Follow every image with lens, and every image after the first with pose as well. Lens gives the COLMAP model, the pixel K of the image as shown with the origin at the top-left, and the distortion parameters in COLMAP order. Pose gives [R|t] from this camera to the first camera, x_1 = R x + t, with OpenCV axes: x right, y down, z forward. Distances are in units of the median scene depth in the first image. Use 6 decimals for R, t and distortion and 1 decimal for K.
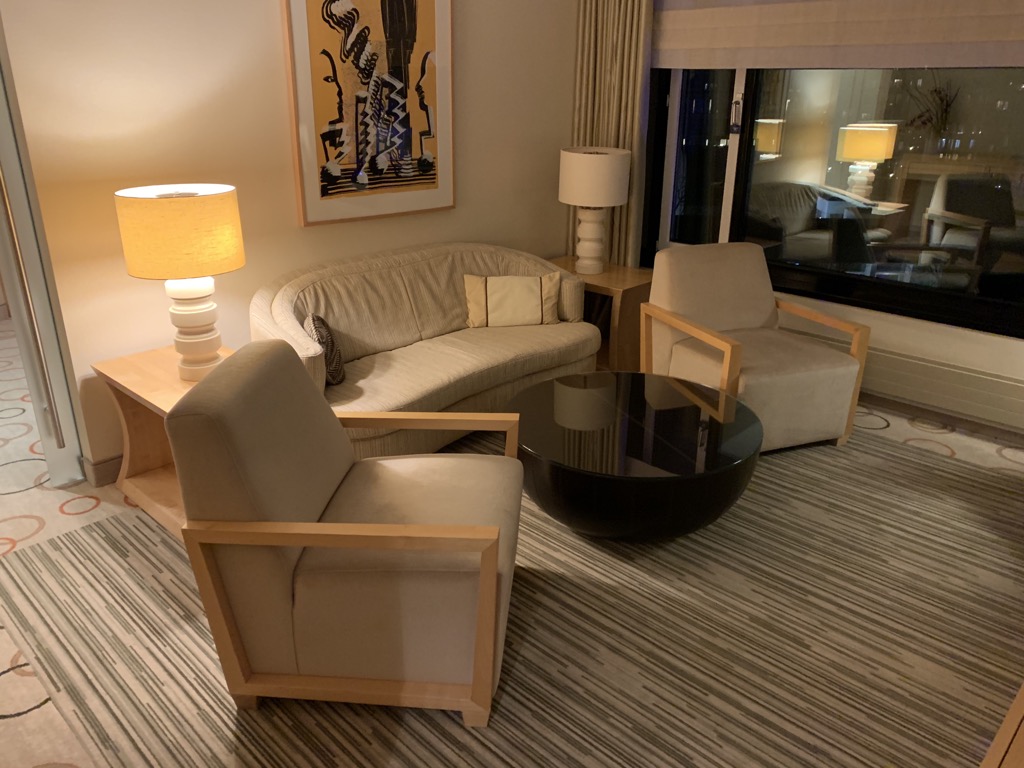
lens RADIAL K [[782.2, 0, 513.8], [0, 782.2, 384.4], [0, 0, 1]] dist [0.014644, 0.003456]
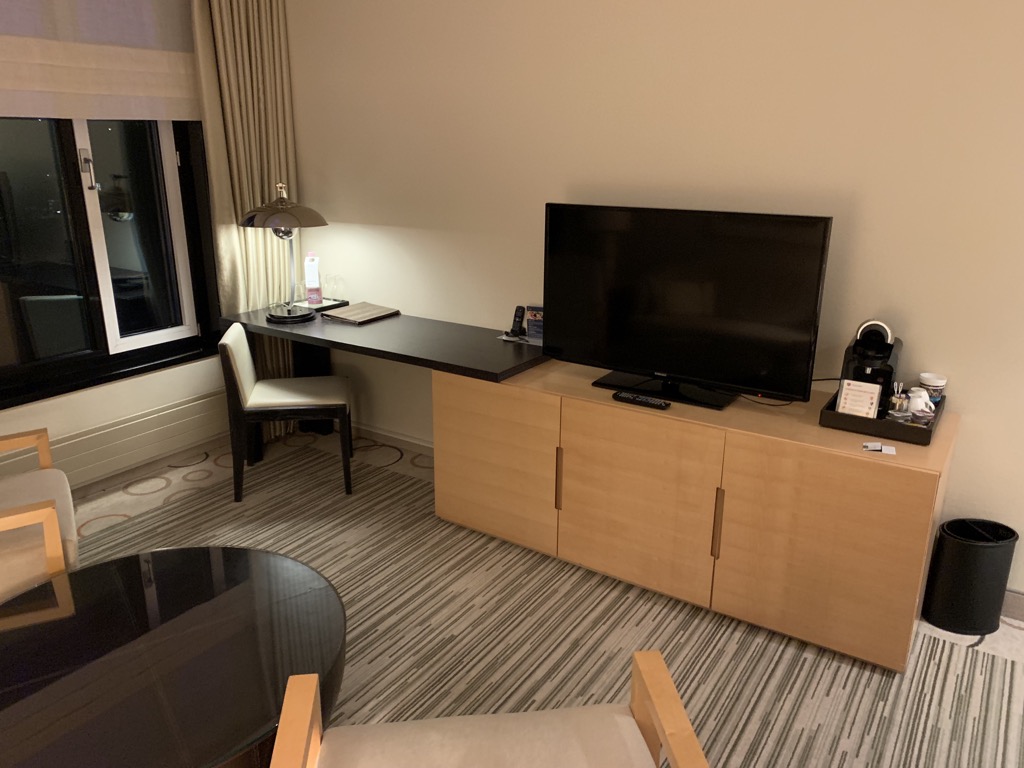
lens RADIAL K [[782.2, 0, 512.6], [0, 782.2, 380.9], [0, 0, 1]] dist [0.014644, 0.003456]
pose [[-0.198738, -0.299728, 0.933095, -0.470957], [0.350425, 0.867413, 0.353267, -0.283235], [-0.915263, 0.397187, -0.067356, 0.714406]]
